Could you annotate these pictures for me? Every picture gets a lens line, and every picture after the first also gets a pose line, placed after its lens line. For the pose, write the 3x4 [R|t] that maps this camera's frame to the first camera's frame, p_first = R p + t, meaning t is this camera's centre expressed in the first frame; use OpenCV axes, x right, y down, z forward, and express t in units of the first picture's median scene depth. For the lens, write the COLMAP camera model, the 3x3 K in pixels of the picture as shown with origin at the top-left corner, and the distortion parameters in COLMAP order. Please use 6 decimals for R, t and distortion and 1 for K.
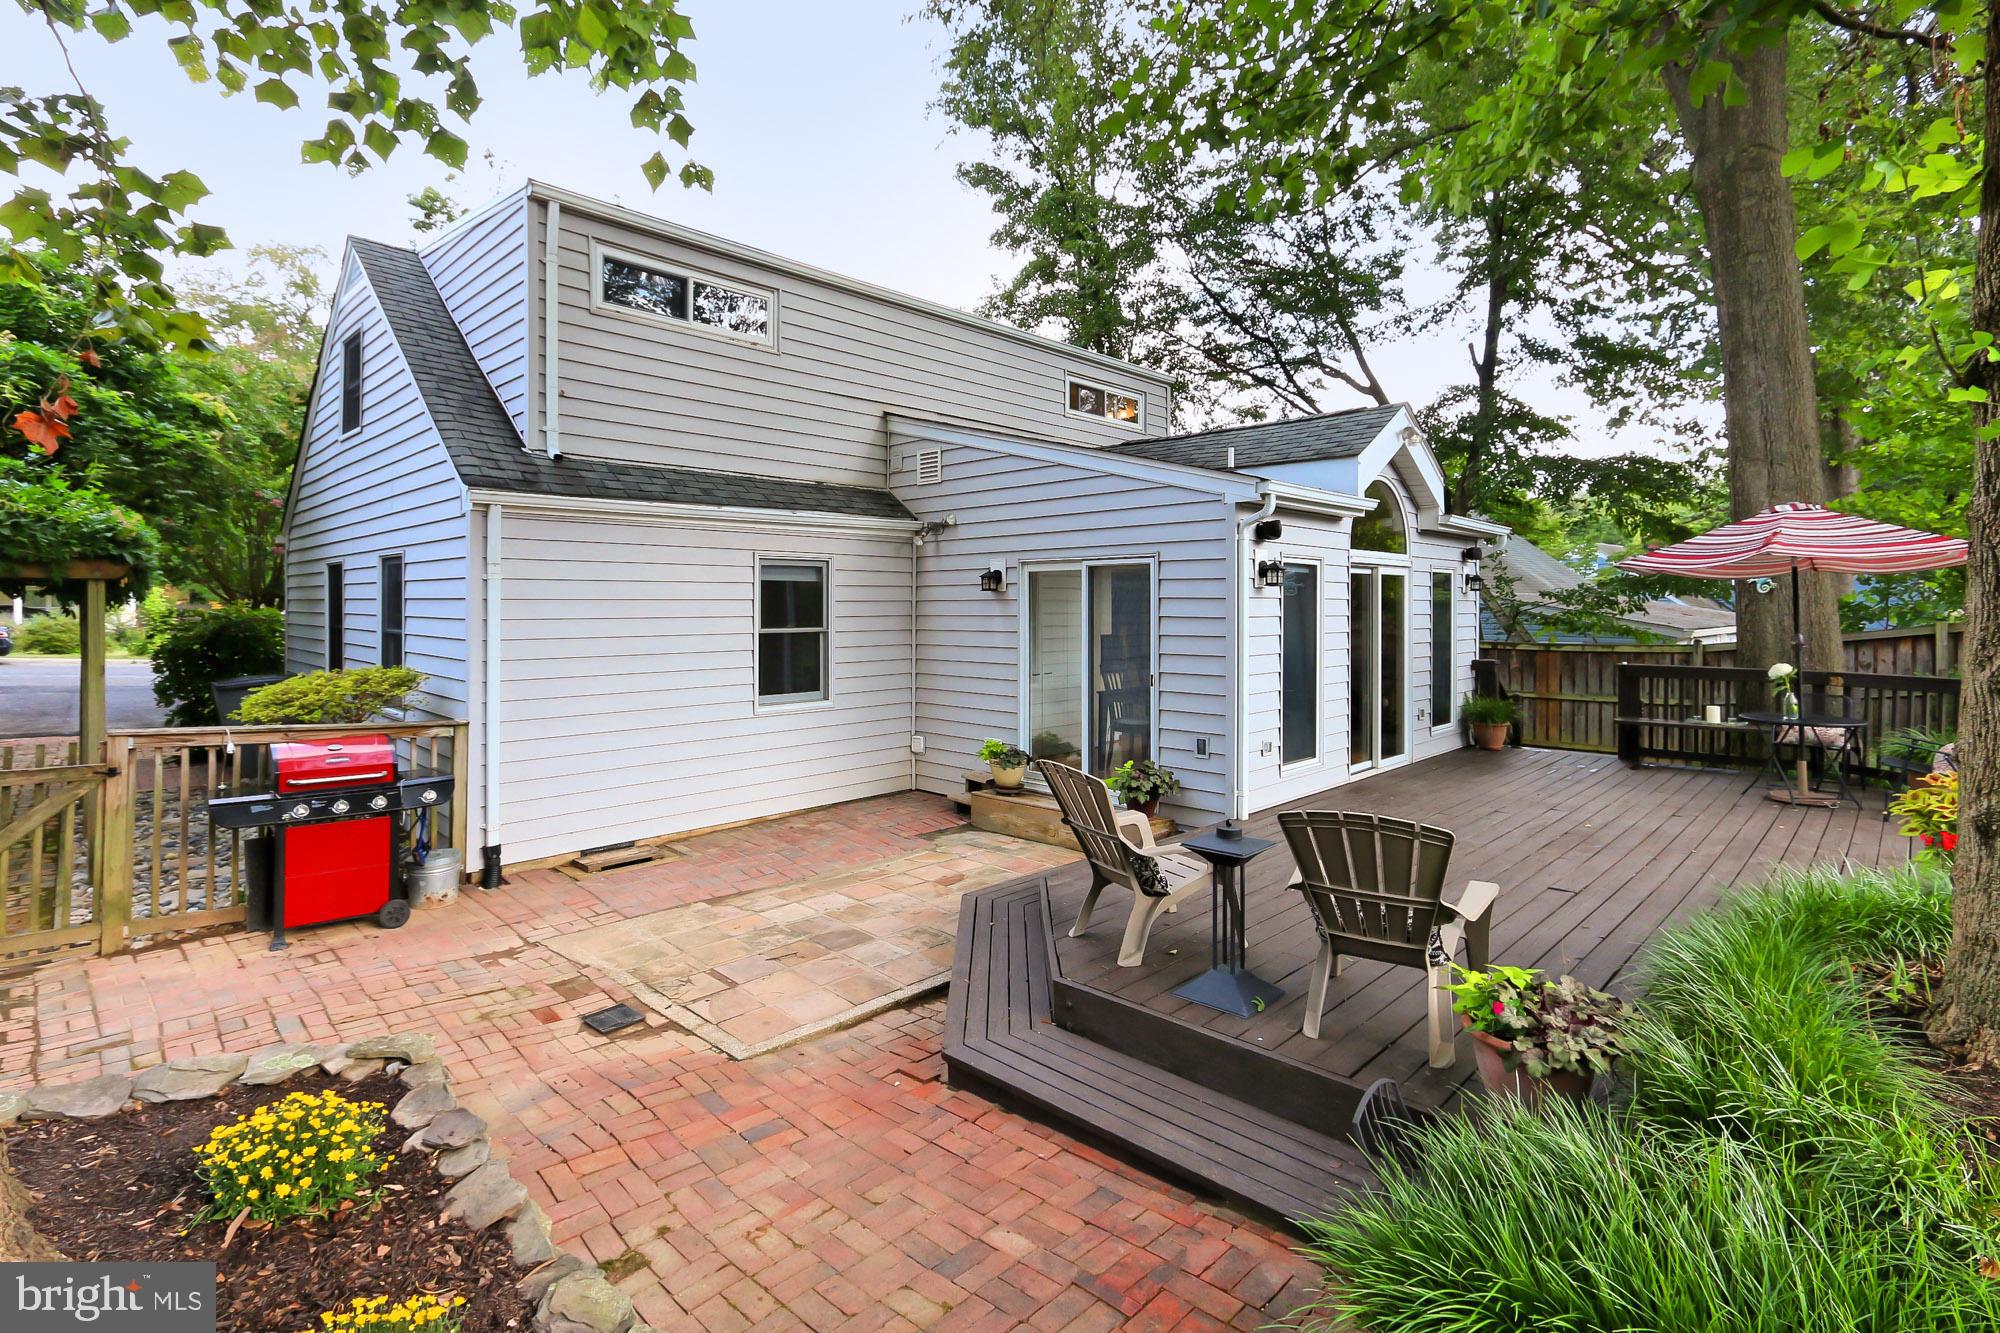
lens RADIAL K [[941.7, 0, 983.6], [0, 941.7, 603.0], [0, 0, 1]] dist [0.000789, 0.001047]
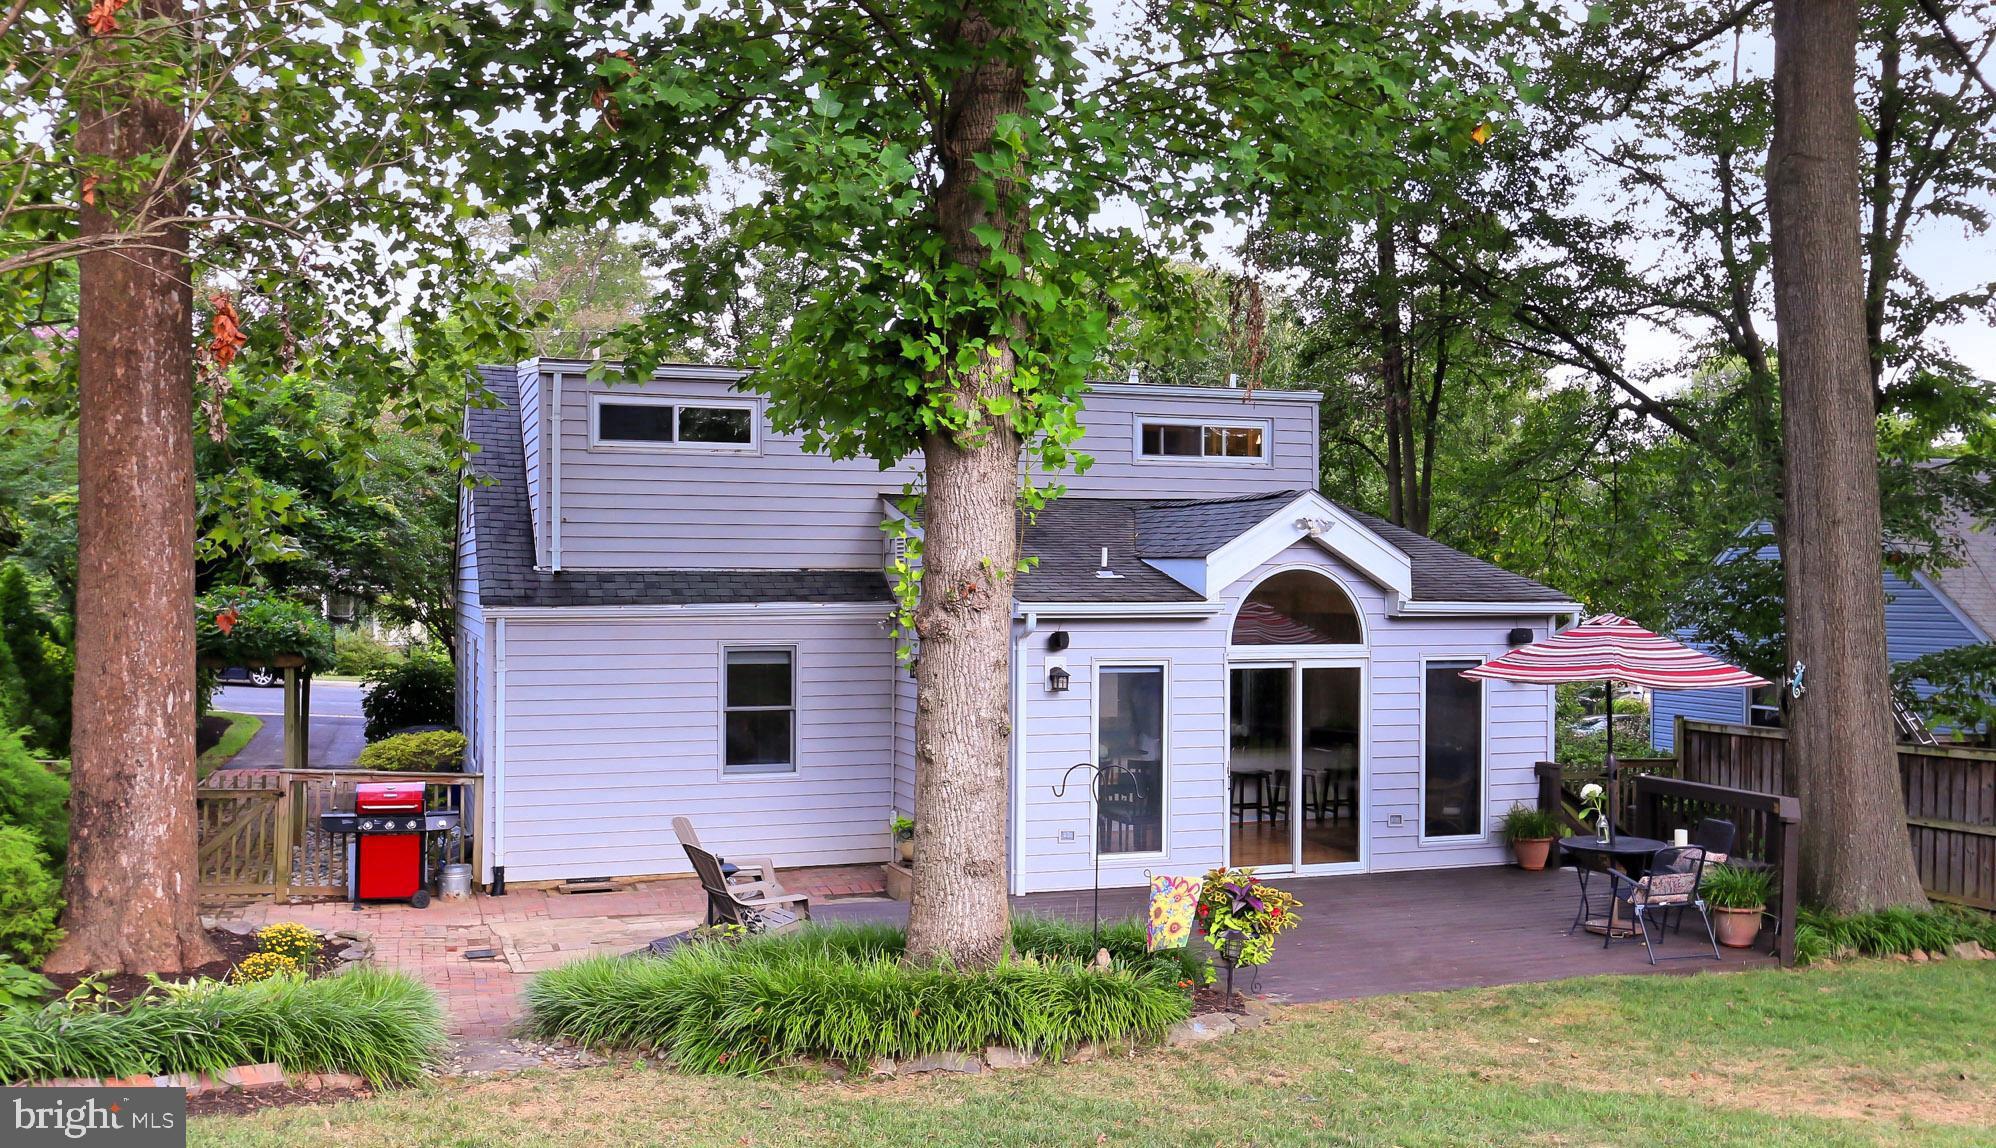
lens RADIAL K [[1752.2, 0, 988.0], [0, 1752.2, 583.9], [0, 0, 1]] dist [-0.010428, -0.003396]
pose [[0.896554, 0.002509, -0.442926, 0.993942], [-0.001968, 0.999997, 0.001680, -0.126970], [0.442929, -0.000635, 0.896556, -0.772702]]
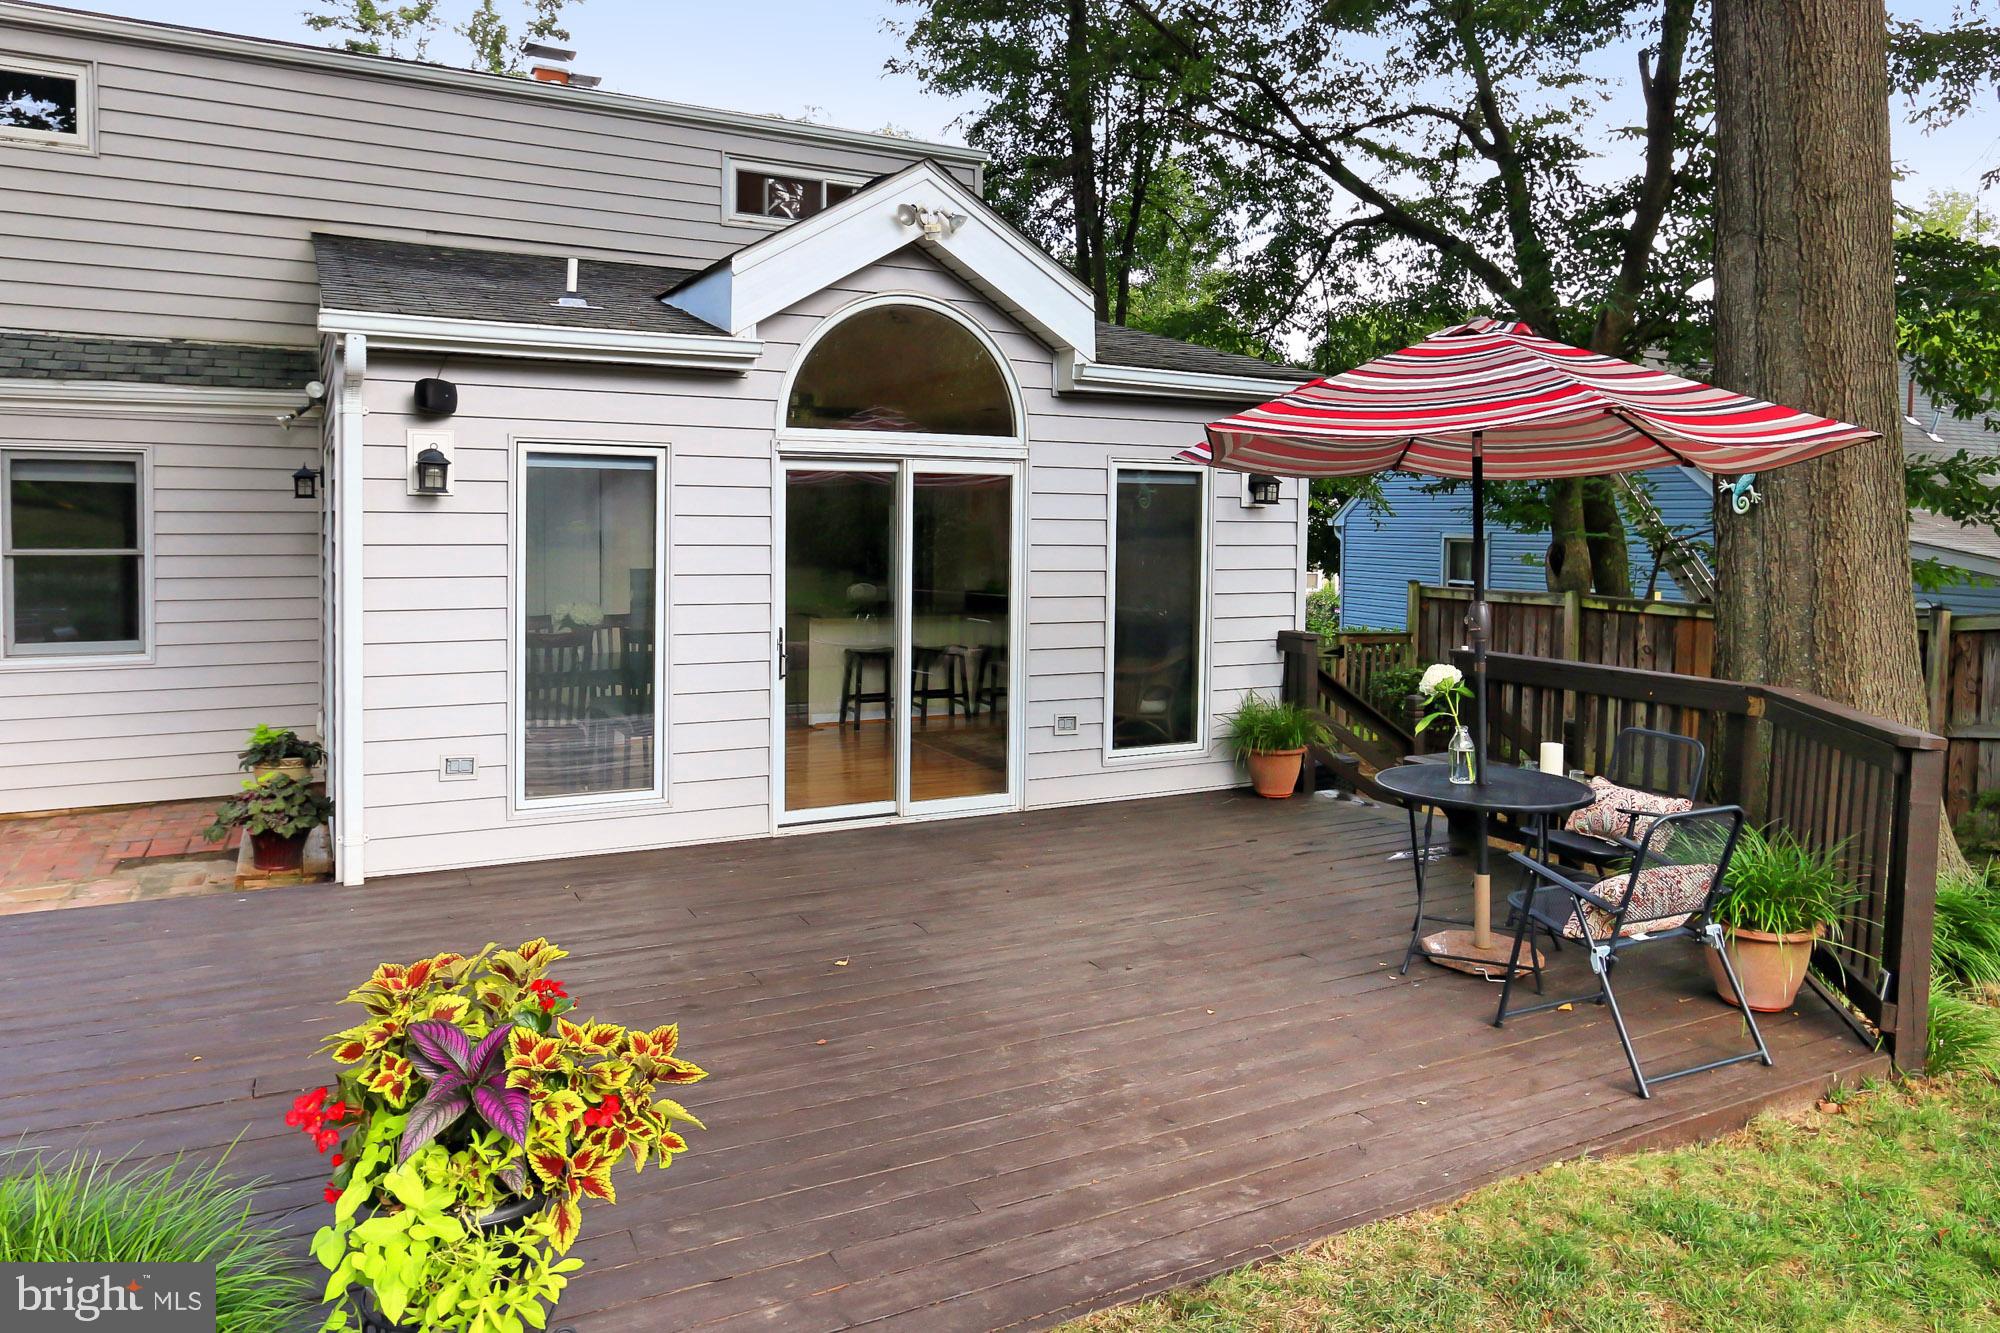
lens RADIAL K [[1323.7, 0, 981.7], [0, 1323.7, 559.0], [0, 0, 1]] dist [-0.014865, 0.014078]
pose [[0.950460, 0.020931, -0.310140, 0.764965], [-0.010781, 0.999350, 0.034405, -0.007238], [0.310659, -0.029357, 0.950068, 0.284867]]
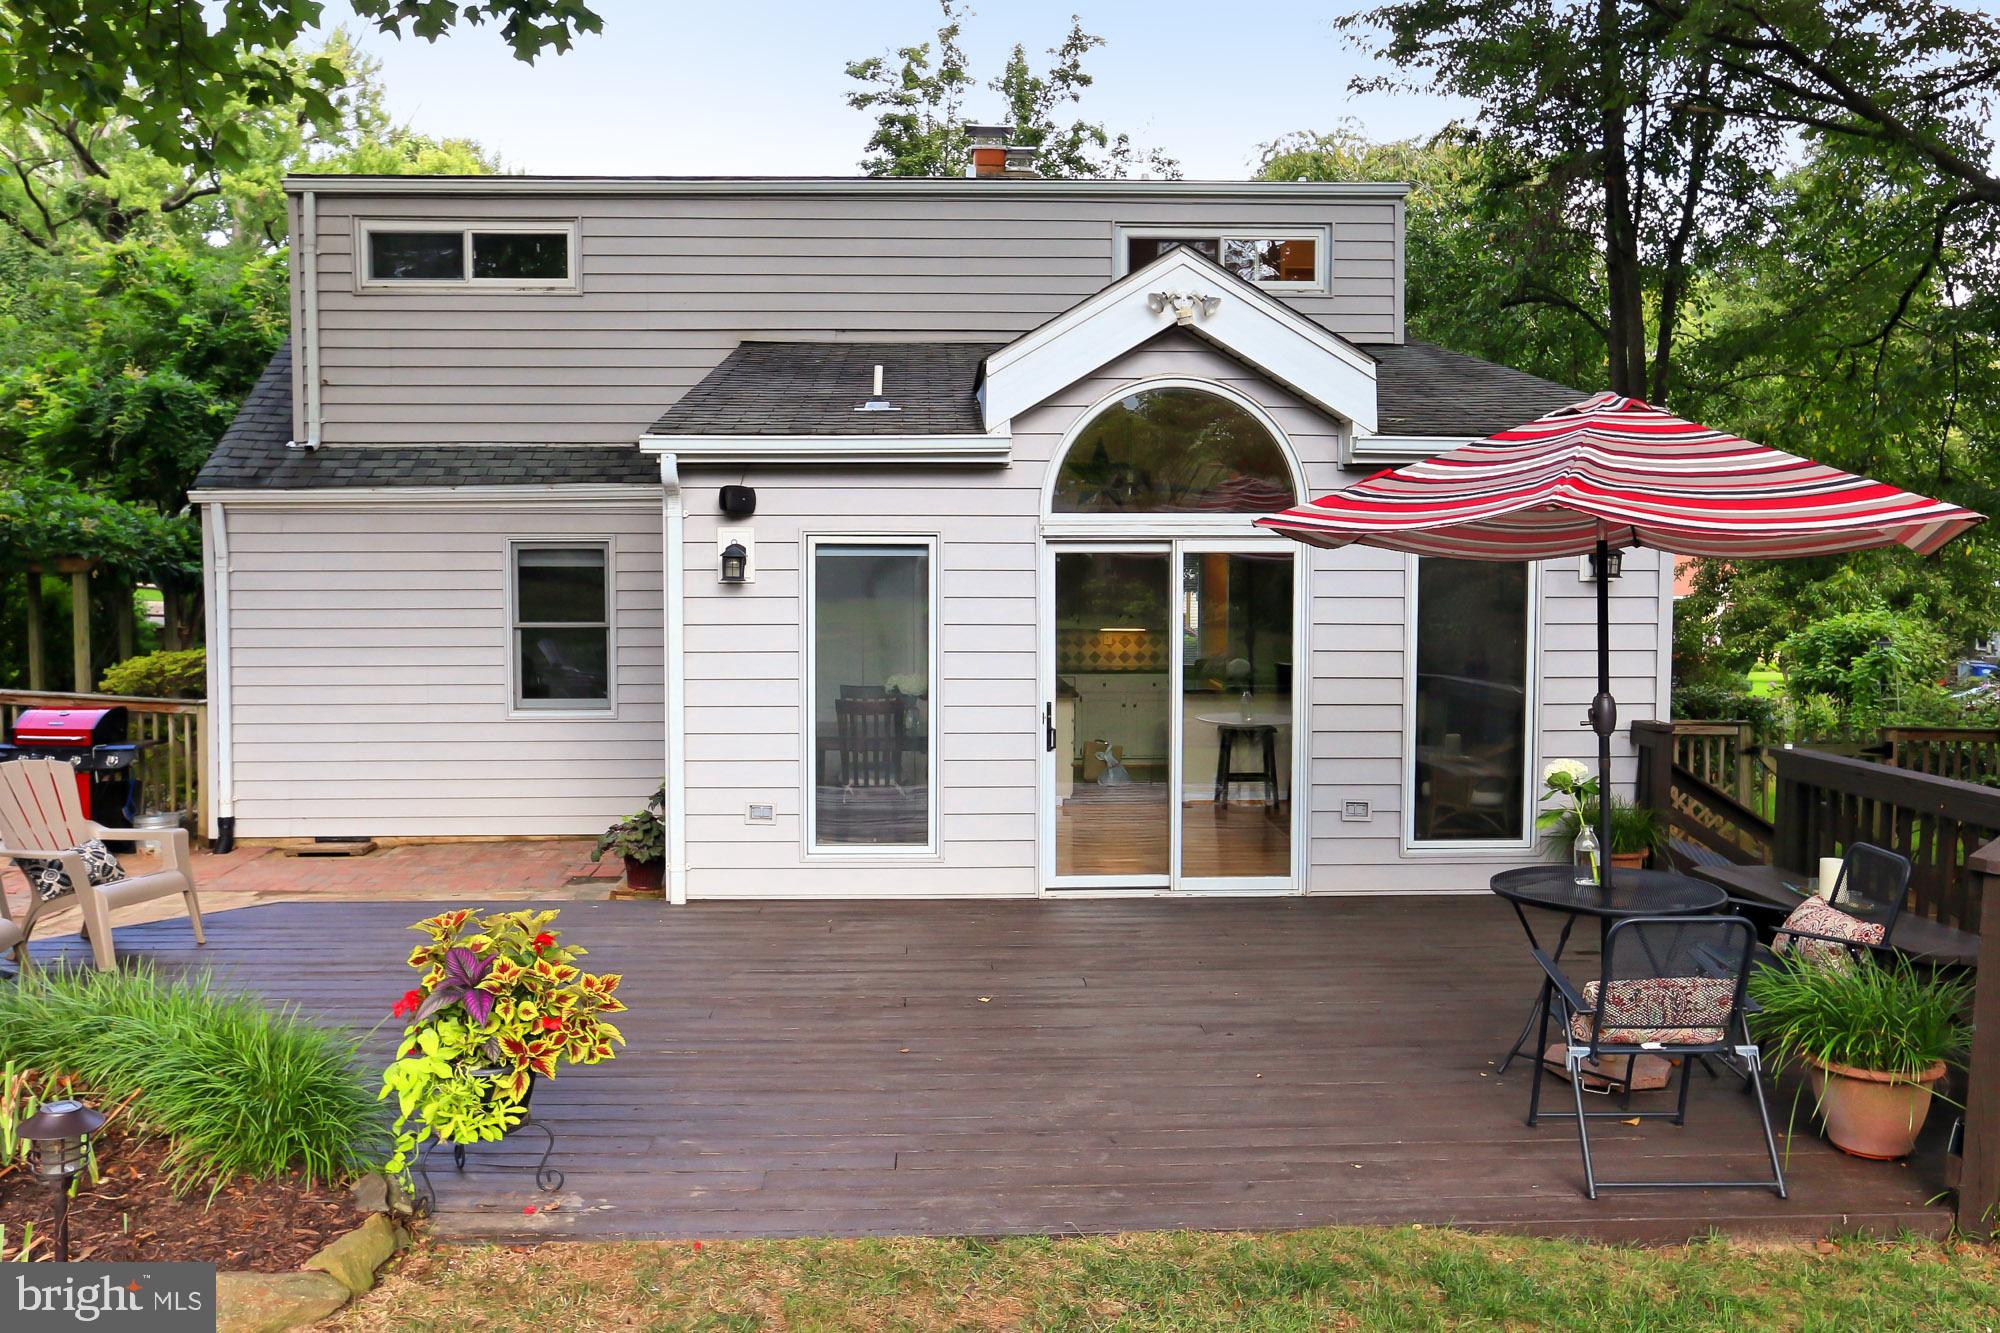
lens RADIAL K [[1523.0, 0, 973.6], [0, 1523.0, 640.5], [0, 0, 1]] dist [-0.014988, 0.006671]
pose [[0.724432, 0.032932, -0.688559, 1.044787], [0.001565, 0.998777, 0.049416, -0.025074], [0.689344, -0.036876, 0.723495, 0.267912]]
